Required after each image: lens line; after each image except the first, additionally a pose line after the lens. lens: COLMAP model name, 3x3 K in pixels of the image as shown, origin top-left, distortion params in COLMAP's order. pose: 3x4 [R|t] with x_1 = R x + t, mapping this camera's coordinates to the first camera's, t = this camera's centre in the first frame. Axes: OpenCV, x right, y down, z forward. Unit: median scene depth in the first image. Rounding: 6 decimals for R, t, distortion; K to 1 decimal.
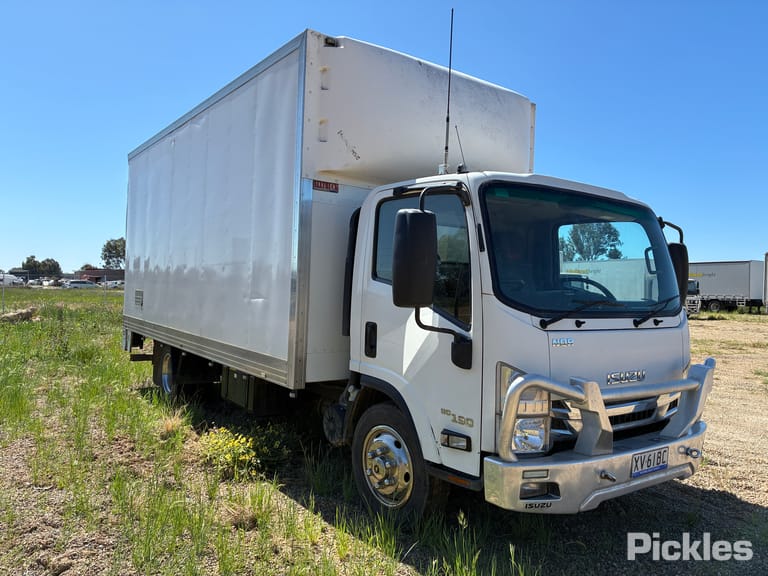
lens RADIAL K [[583.4, 0, 384.0], [0, 583.4, 288.0], [0, 0, 1]] dist [0.027935, -0.001362]
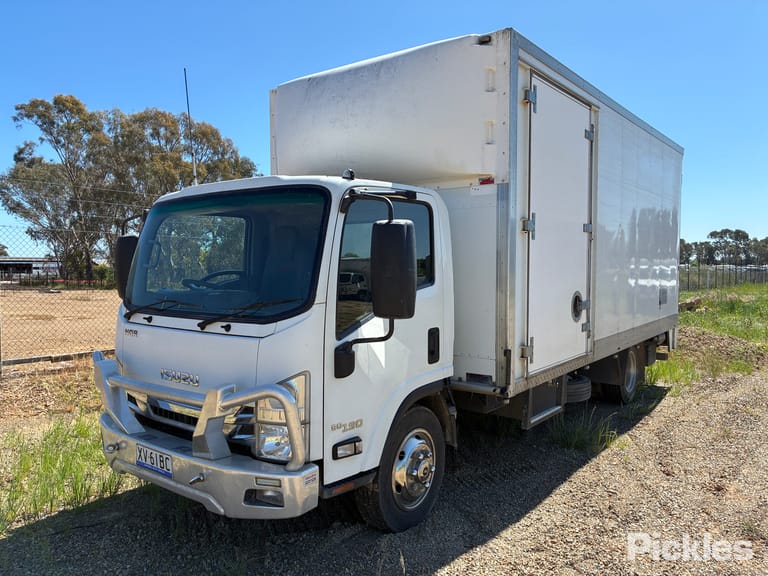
lens RADIAL K [[584.4, 0, 384.0], [0, 584.4, 288.0], [0, 0, 1]] dist [0.047608, -0.061130]
pose [[0.281651, 0.013844, -0.959417, 1.530715], [0.003130, 0.999877, 0.015347, -0.016173], [0.959512, -0.007326, 0.281573, 1.093209]]
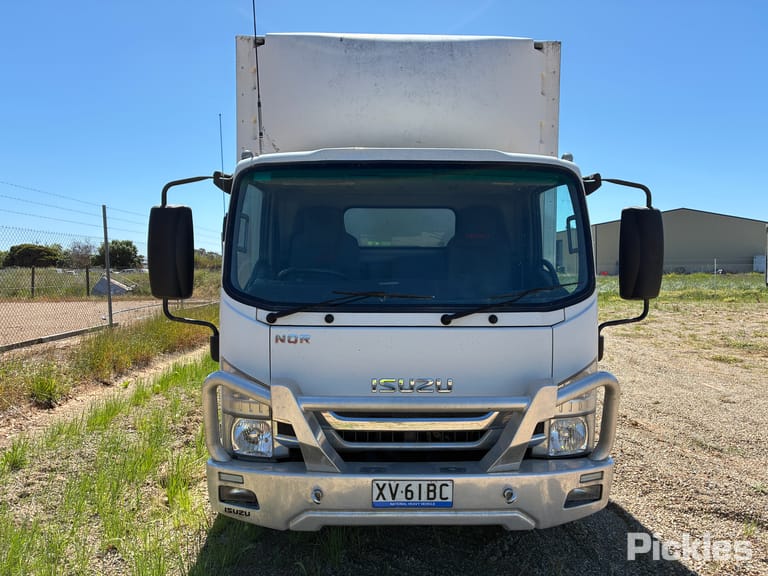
lens RADIAL K [[584.4, 0, 384.0], [0, 584.4, 288.0], [0, 0, 1]] dist [0.047608, -0.061130]
pose [[0.819666, -0.002774, -0.572835, 0.875790], [0.017655, 0.999636, 0.020421, -0.000643], [0.572570, -0.026852, 0.819416, 0.330453]]
